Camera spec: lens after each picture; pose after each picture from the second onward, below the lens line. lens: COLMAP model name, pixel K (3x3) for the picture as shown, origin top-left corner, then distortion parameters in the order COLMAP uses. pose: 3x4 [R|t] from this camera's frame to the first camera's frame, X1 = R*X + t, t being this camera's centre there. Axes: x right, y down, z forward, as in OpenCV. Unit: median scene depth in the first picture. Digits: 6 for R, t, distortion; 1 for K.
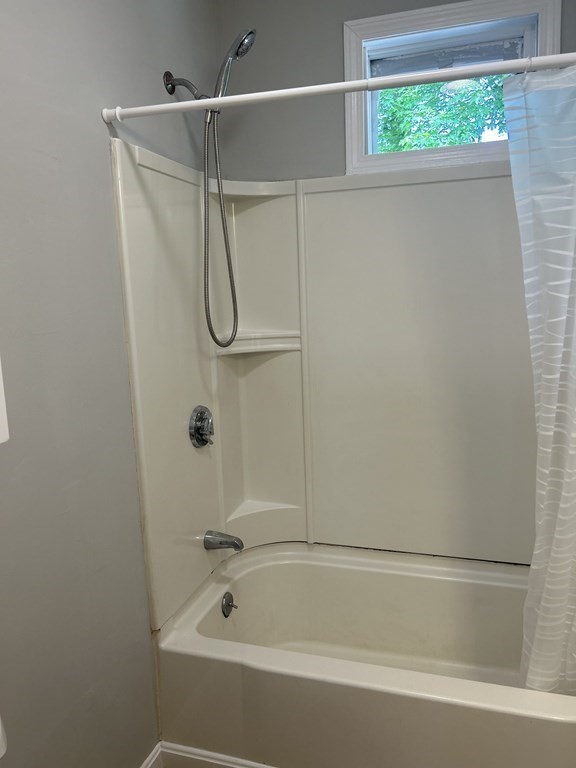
lens RADIAL K [[578.3, 0, 289.9], [0, 578.3, 385.9], [0, 0, 1]] dist [0.054937, -0.062787]
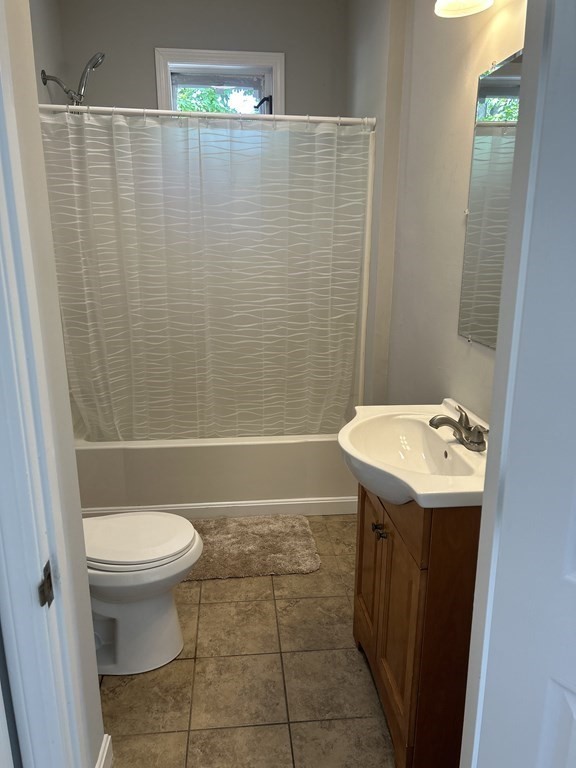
lens RADIAL K [[578.3, 0, 288.7], [0, 578.3, 384.0], [0, 0, 1]] dist [0.054937, -0.062787]
pose [[0.906354, -0.079929, 0.414889, -0.301438], [0.040440, 0.993846, 0.103121, 0.110893], [-0.420578, -0.076686, 0.904009, -0.608612]]
